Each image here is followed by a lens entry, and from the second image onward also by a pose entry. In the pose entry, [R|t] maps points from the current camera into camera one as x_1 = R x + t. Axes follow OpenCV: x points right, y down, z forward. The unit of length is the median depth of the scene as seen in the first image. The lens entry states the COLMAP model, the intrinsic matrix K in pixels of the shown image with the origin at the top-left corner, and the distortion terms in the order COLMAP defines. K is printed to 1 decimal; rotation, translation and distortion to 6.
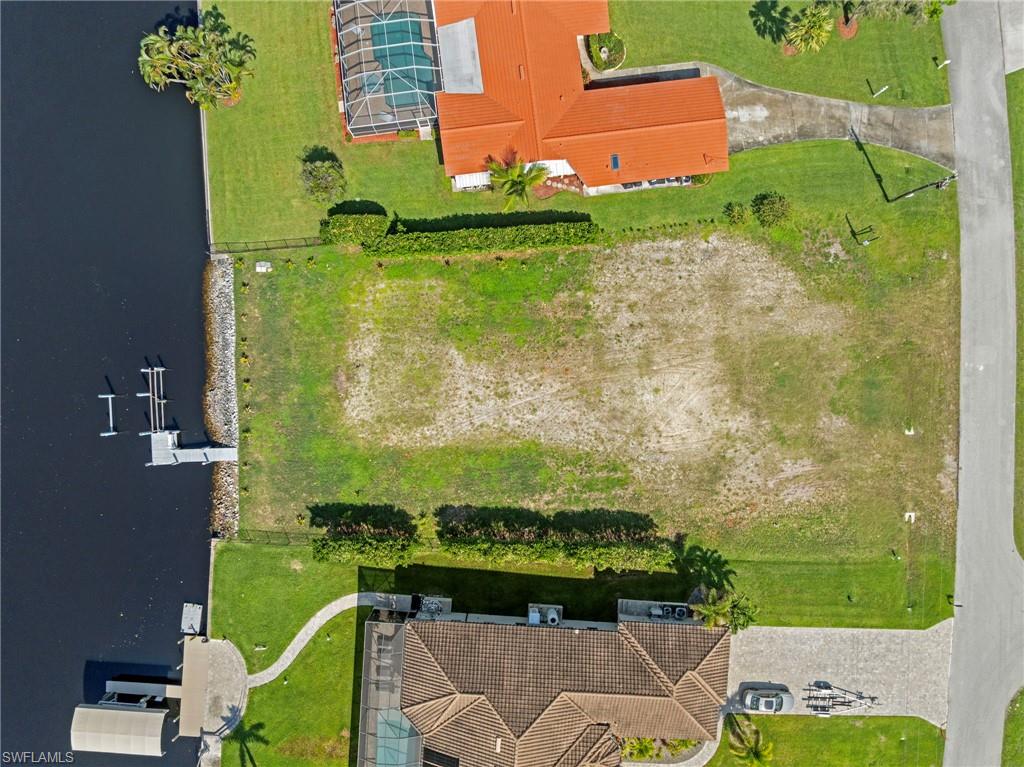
lens RADIAL K [[722.3, 0, 512.1], [0, 722.3, 369.6], [0, 0, 1]] dist [-0.038510, 0.002967]
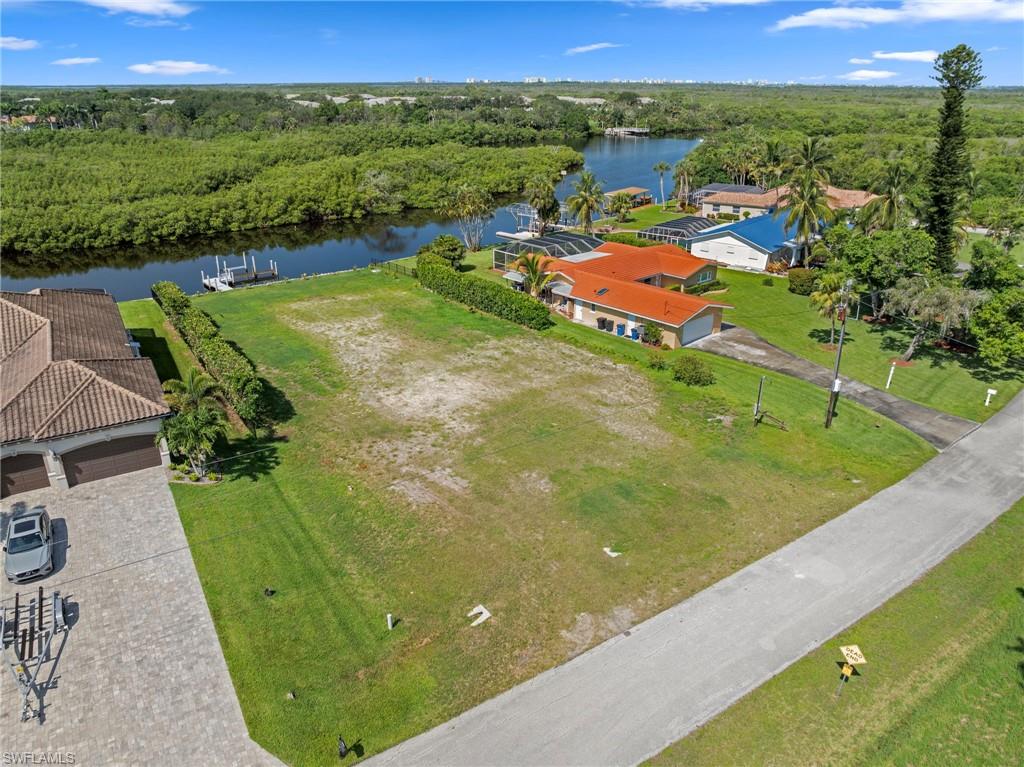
lens RADIAL K [[722.3, 0, 512.1], [0, 722.3, 369.6], [0, 0, 1]] dist [-0.038510, 0.002967]
pose [[0.573587, 0.303403, -0.760884, 0.889953], [-0.819076, 0.224484, -0.527941, 0.407288], [0.010628, 0.926042, 0.377271, 0.666185]]
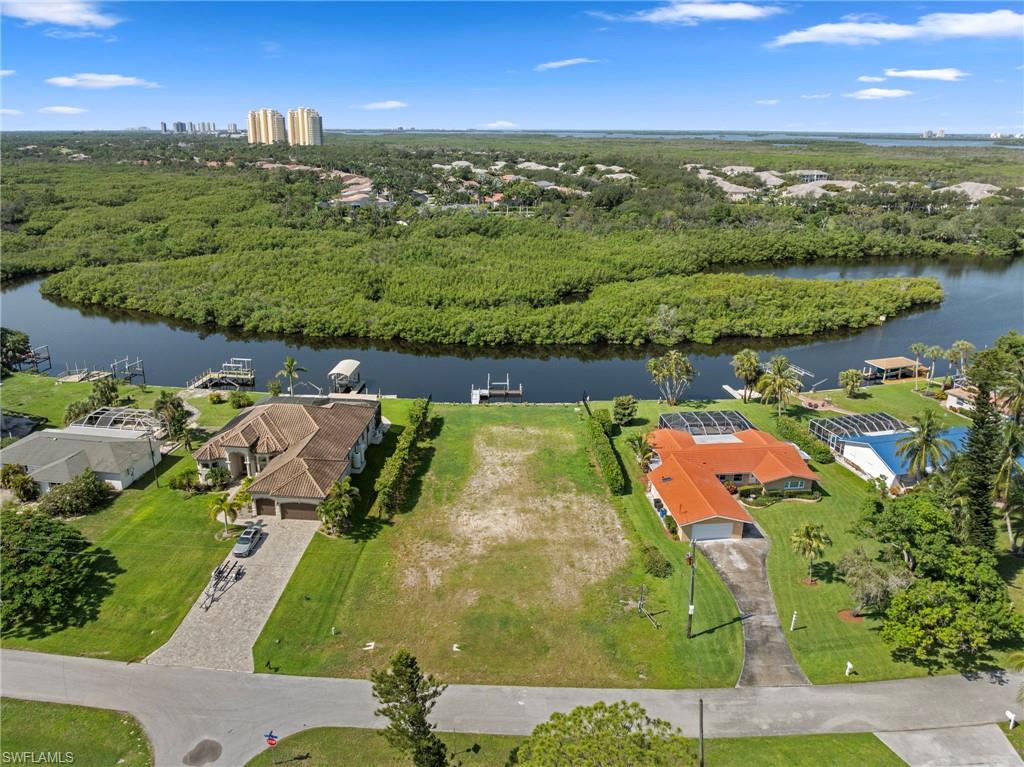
lens RADIAL K [[736.9, 0, 498.6], [0, 736.9, 351.5], [0, 0, 1]] dist [-0.037034, -0.004398]
pose [[-0.031482, 0.287692, -0.957205, 1.402696], [-0.999443, 0.001515, 0.033327, -0.005228], [0.011038, 0.957722, 0.287484, 0.324088]]
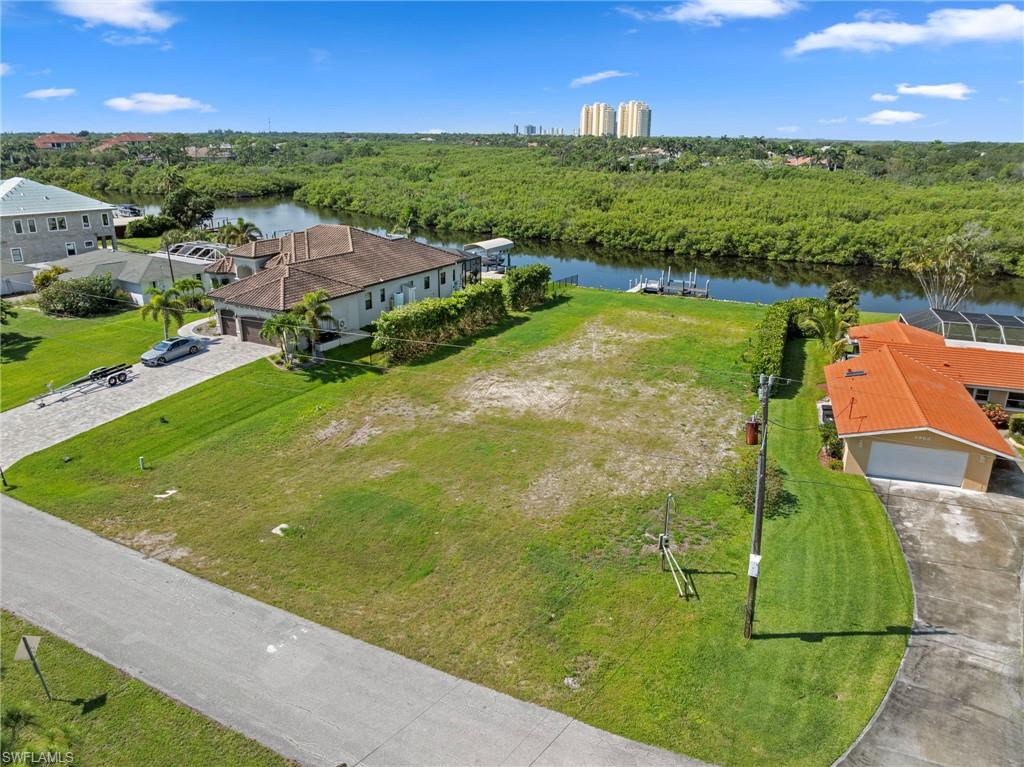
lens RADIAL K [[722.3, 0, 512.1], [0, 722.3, 369.6], [0, 0, 1]] dist [-0.038510, 0.002967]
pose [[-0.440305, 0.273152, -0.855289, 0.898369], [-0.897840, -0.129852, 0.420740, -0.267806], [0.003865, 0.953166, 0.302421, 0.735187]]
